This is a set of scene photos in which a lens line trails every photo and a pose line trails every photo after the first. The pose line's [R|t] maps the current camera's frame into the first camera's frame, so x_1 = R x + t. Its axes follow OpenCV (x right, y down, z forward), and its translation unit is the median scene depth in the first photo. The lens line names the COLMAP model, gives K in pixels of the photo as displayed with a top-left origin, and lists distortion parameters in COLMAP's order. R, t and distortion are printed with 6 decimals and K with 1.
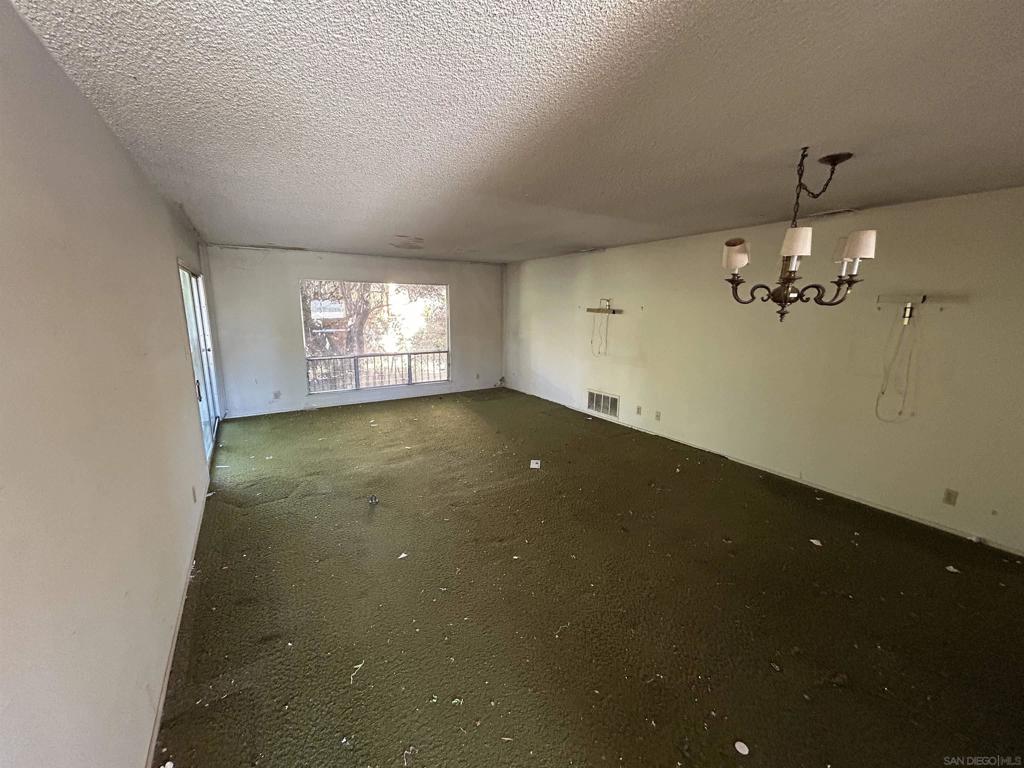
lens RADIAL K [[411.8, 0, 513.1], [0, 411.8, 385.7], [0, 0, 1]] dist [0.000909, -0.000274]
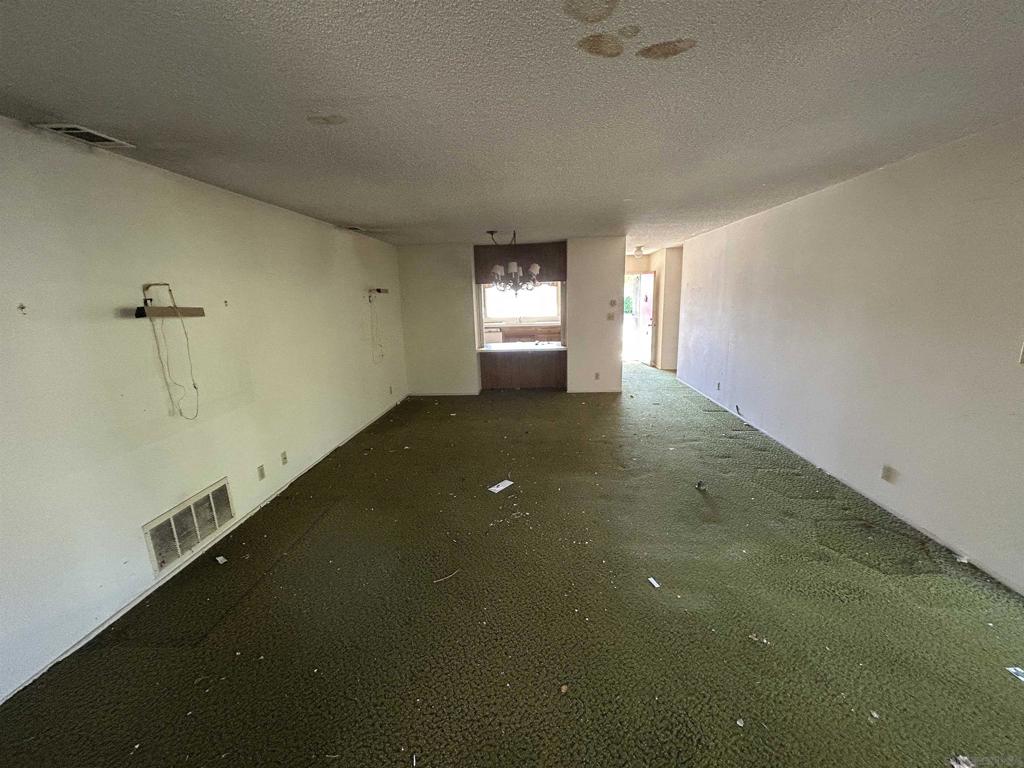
lens RADIAL K [[411.8, 0, 513.1], [0, 411.8, 384.9], [0, 0, 1]] dist [0.000909, -0.000274]
pose [[-0.803292, -0.116470, 0.584087, -0.313162], [0.134050, 0.920174, 0.367846, -0.219402], [-0.580304, 0.373785, -0.723555, 1.120404]]
